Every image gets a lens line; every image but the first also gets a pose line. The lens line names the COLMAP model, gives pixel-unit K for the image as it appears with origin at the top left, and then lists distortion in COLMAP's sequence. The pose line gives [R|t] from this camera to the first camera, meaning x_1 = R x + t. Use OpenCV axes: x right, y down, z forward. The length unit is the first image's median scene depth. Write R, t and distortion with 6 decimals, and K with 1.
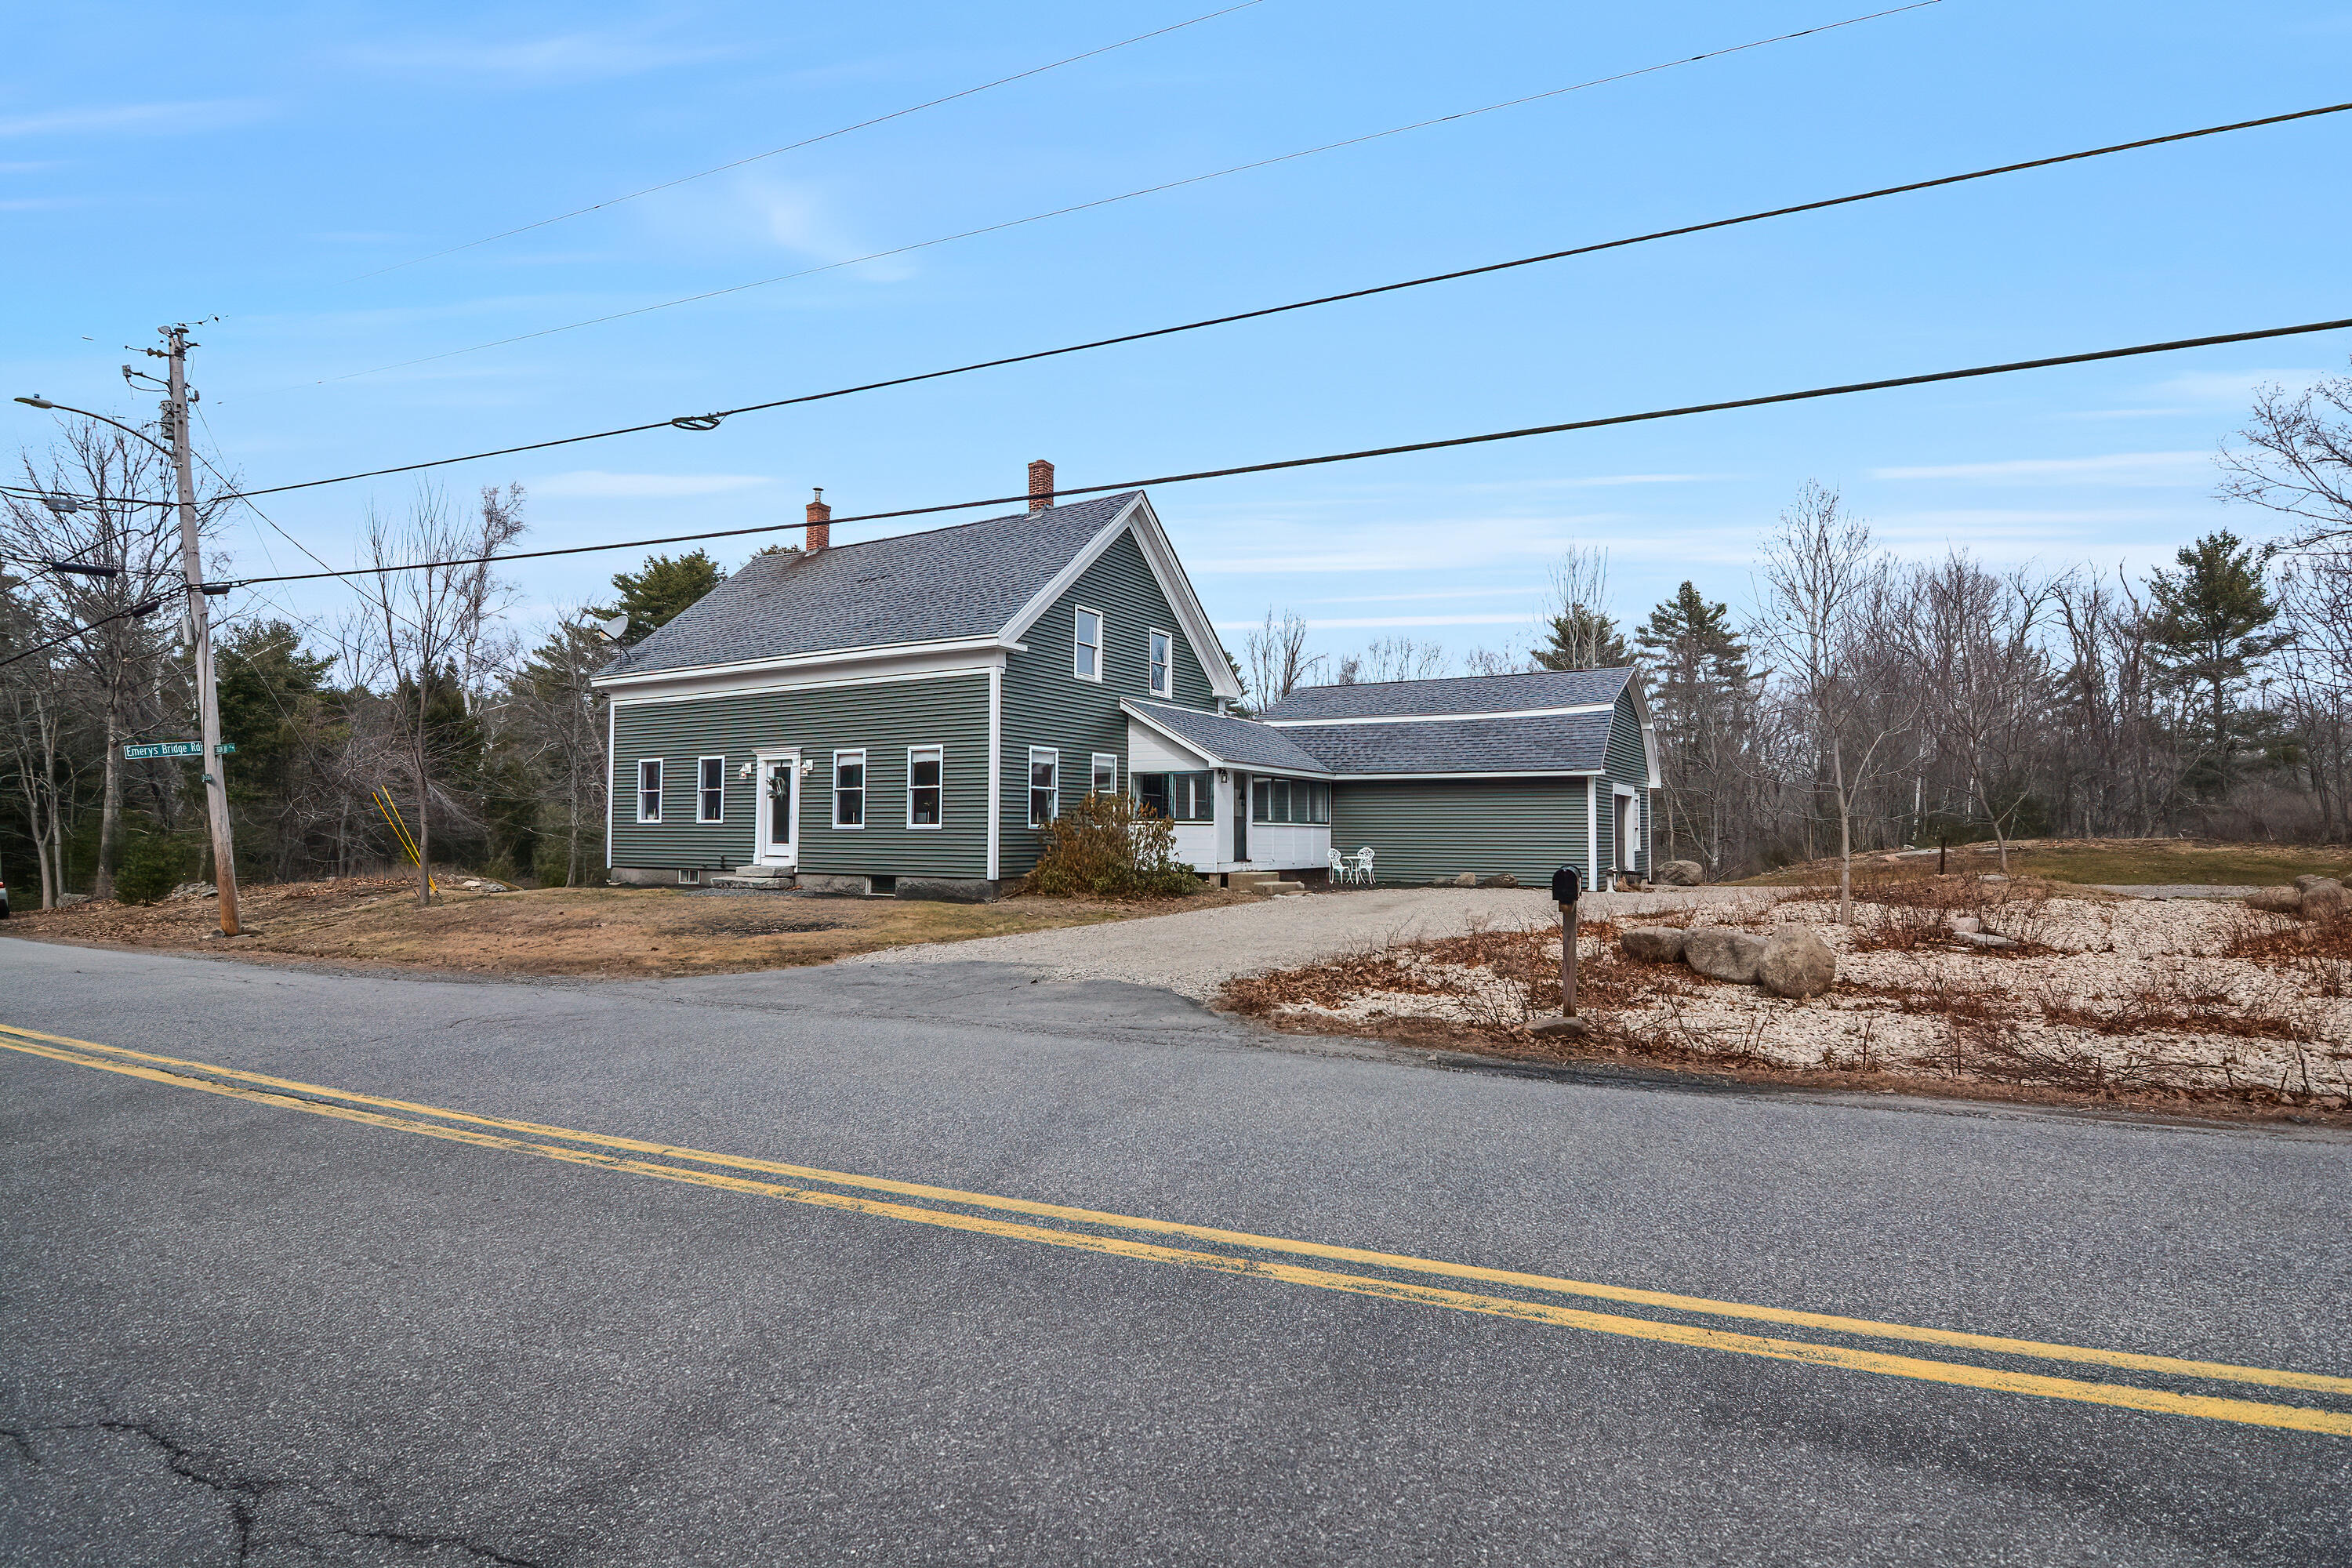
lens RADIAL K [[1152.6, 0, 1170.6], [0, 1152.6, 744.0], [0, 0, 1]] dist [-0.015496, -0.000653]
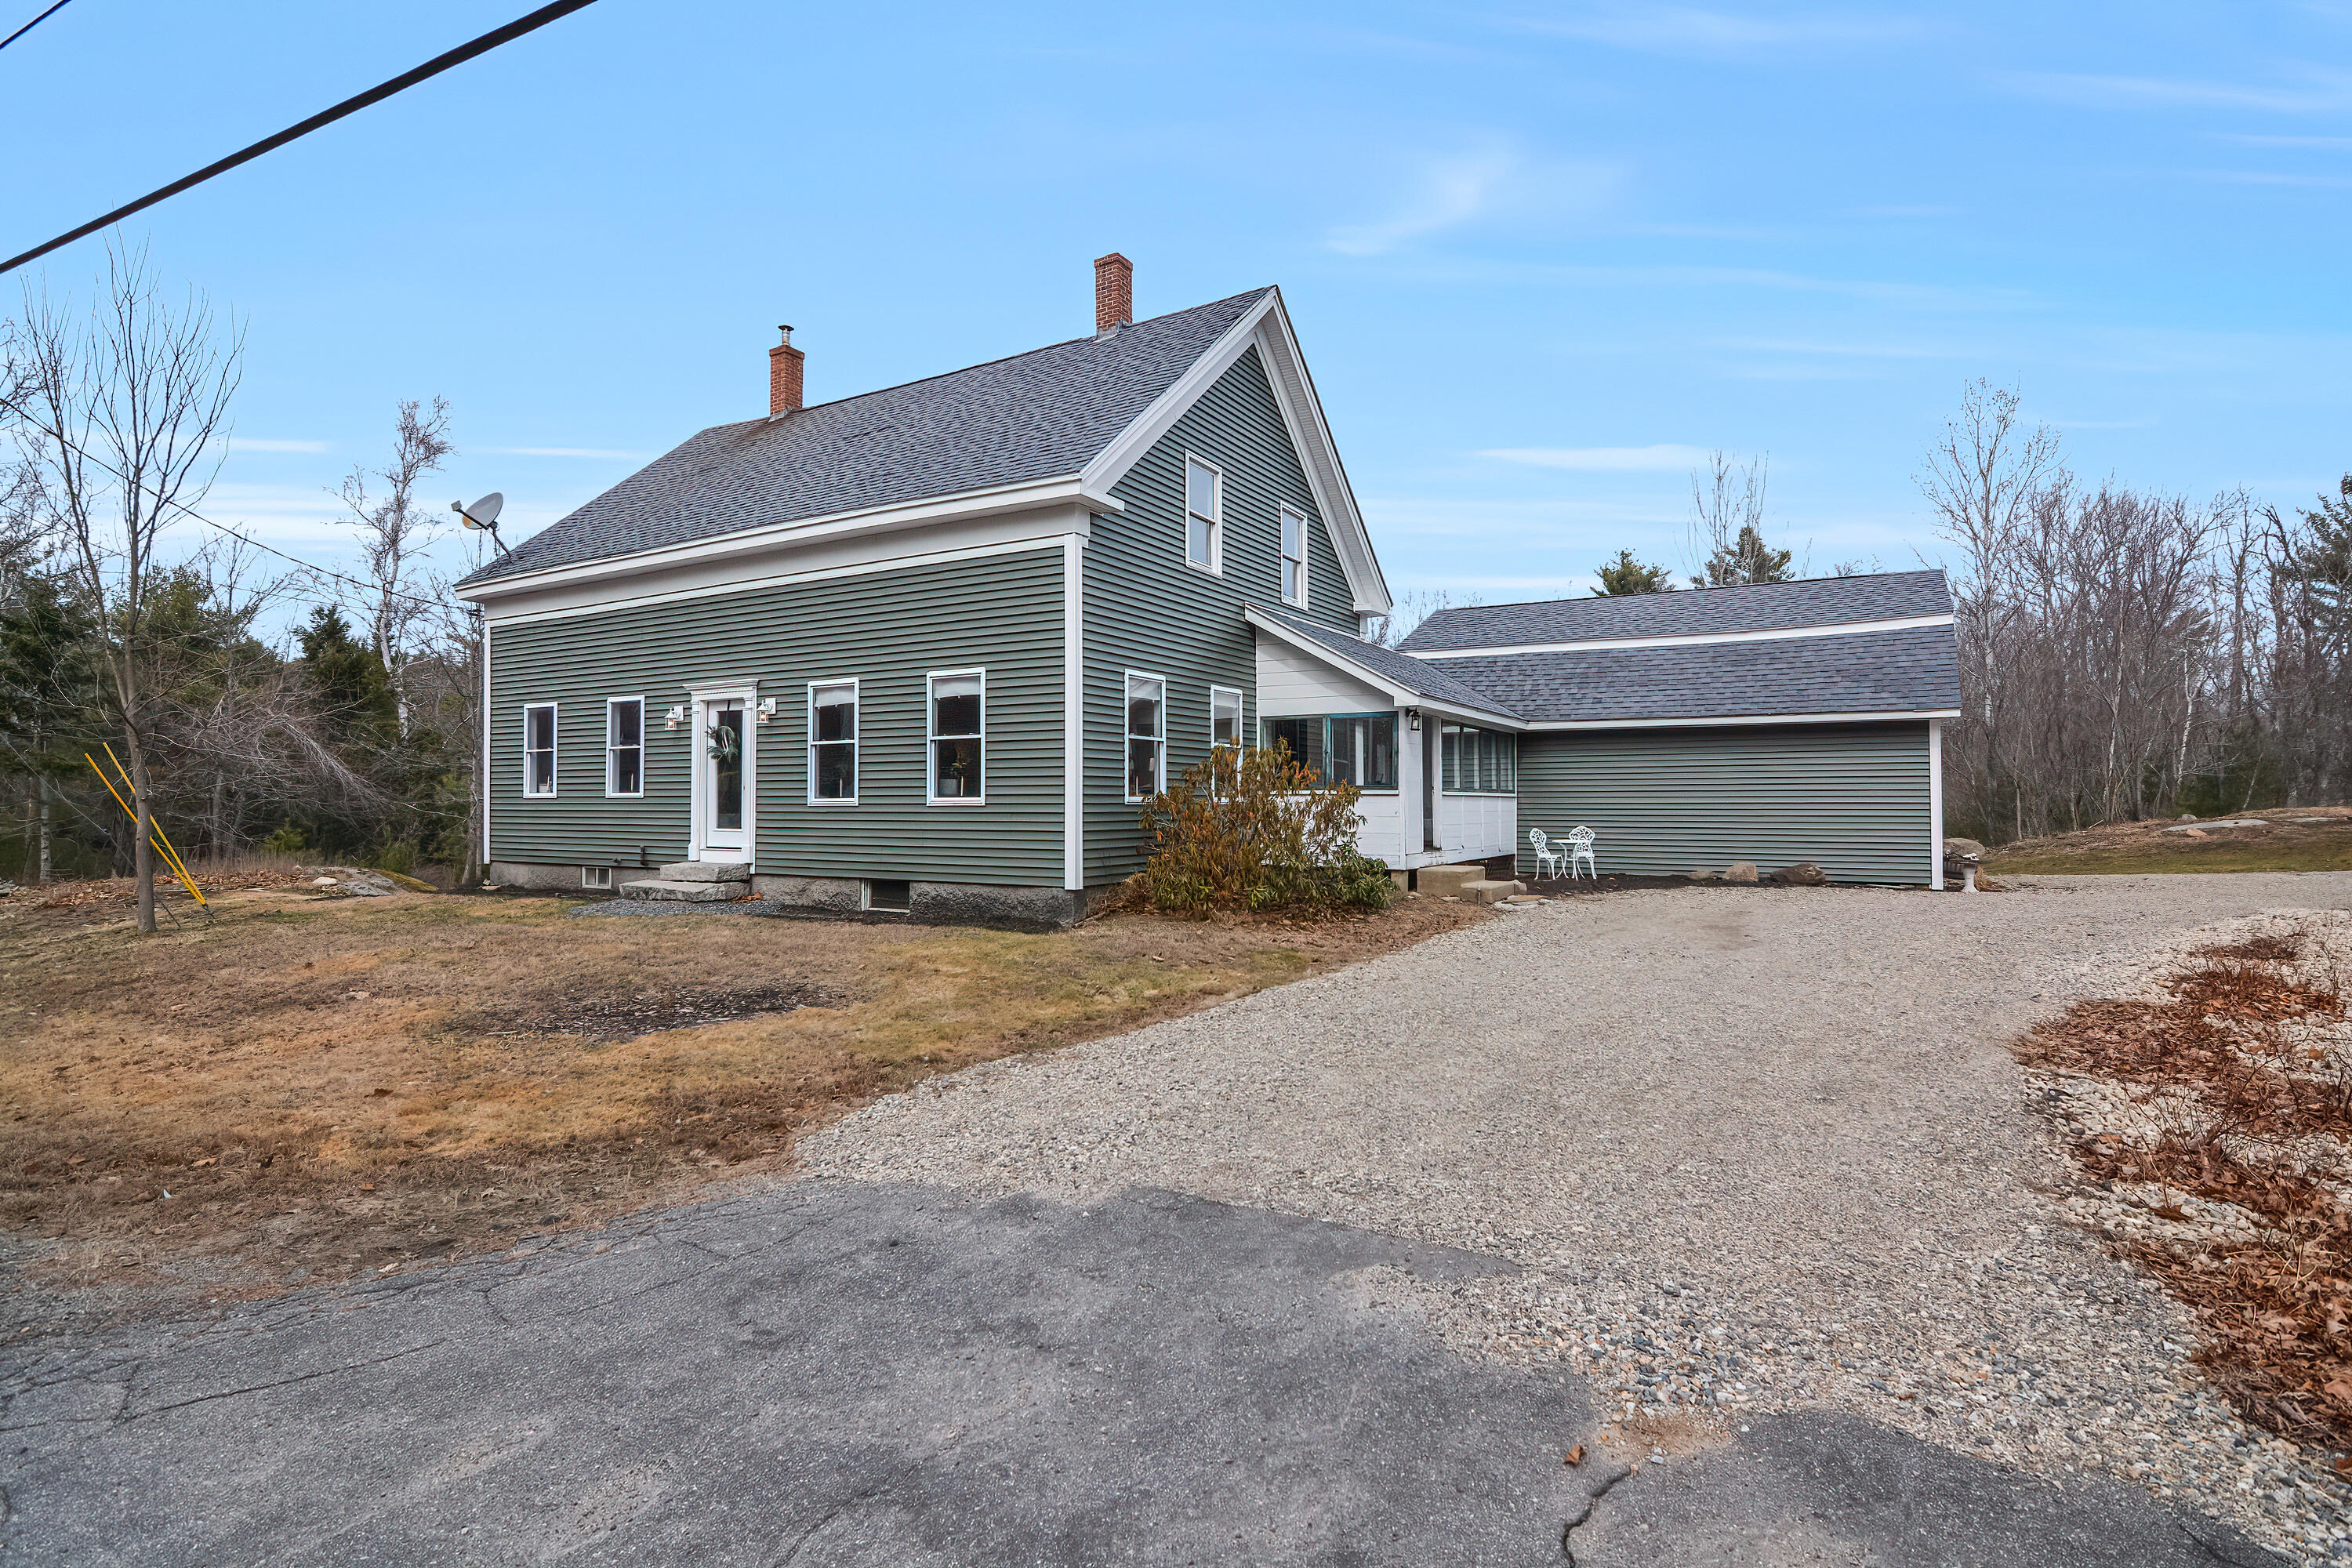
lens RADIAL K [[1143.0, 0, 1161.6], [0, 1143.0, 752.4], [0, 0, 1]] dist [-0.004612, -0.000275]
pose [[0.999982, -0.005923, 0.000260, -0.094686], [0.005911, 0.999395, 0.034276, 0.022936], [-0.000463, -0.034274, 0.999412, 0.356093]]
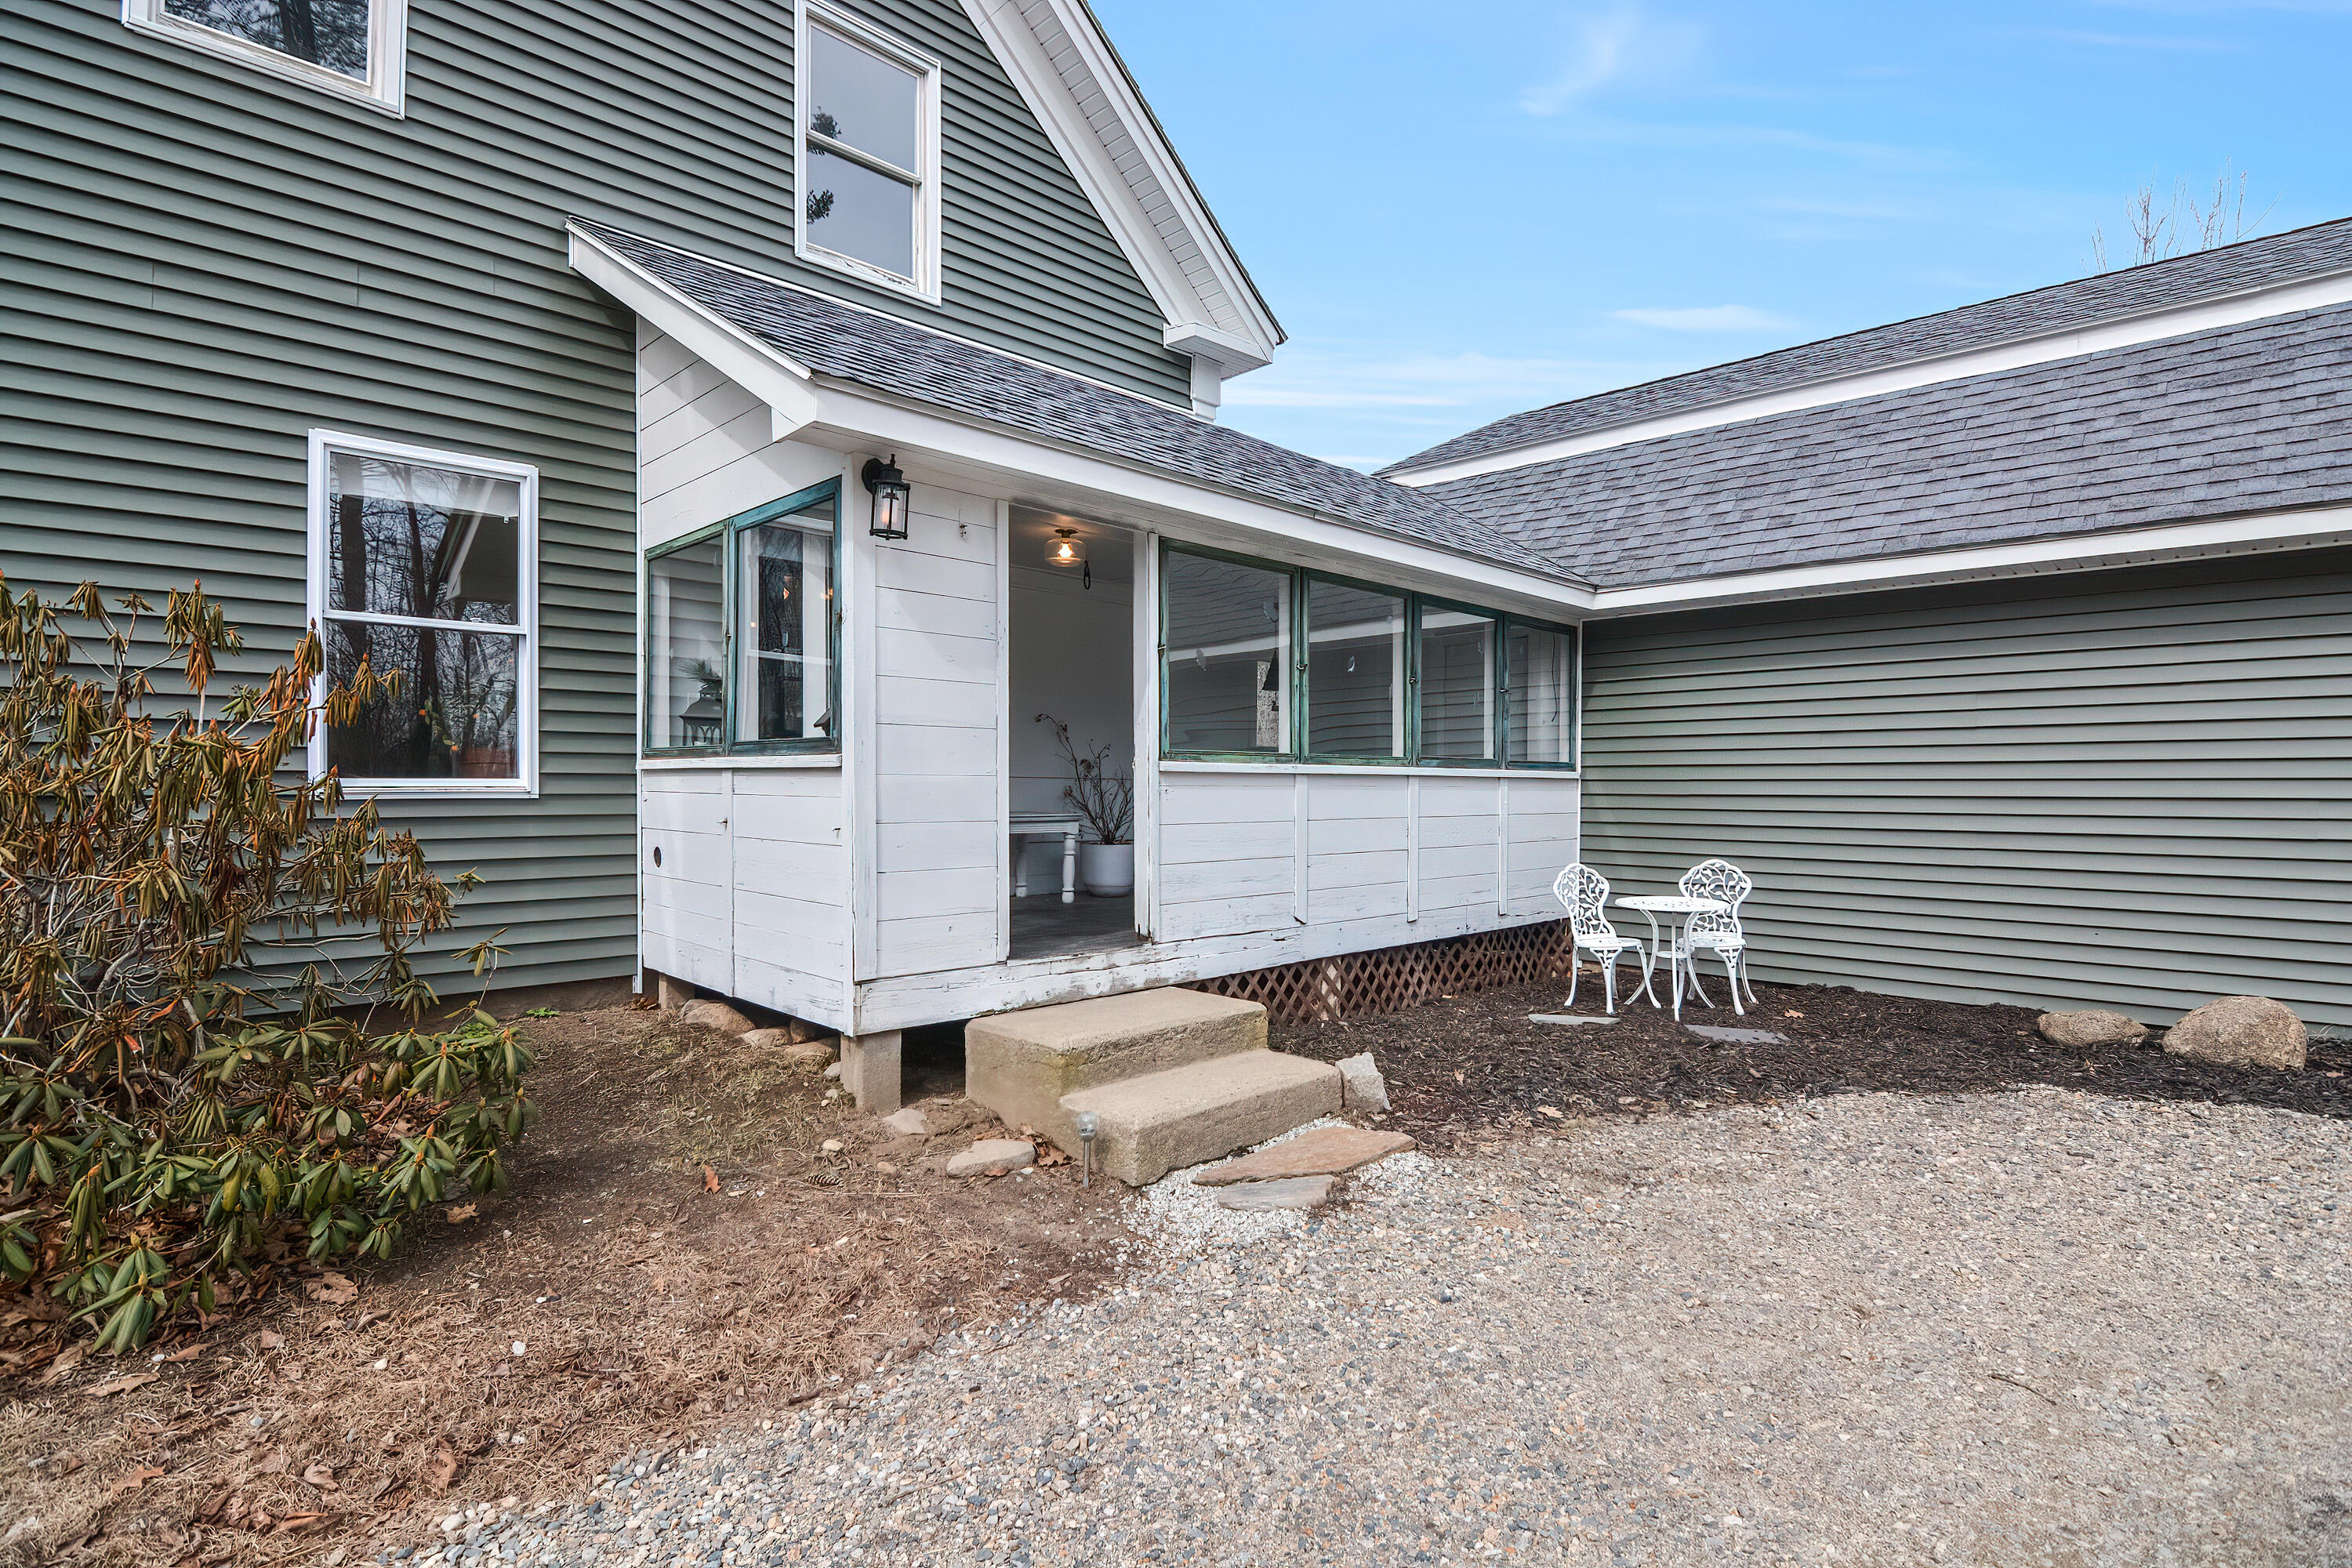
lens RADIAL K [[1152.6, 0, 1170.6], [0, 1152.6, 744.0], [0, 0, 1]] dist [-0.015496, -0.000653]
pose [[0.968191, -0.006243, -0.250133, 0.132401], [0.018072, 0.998822, 0.045023, 0.057709], [0.249557, -0.048111, 0.967164, 0.826300]]
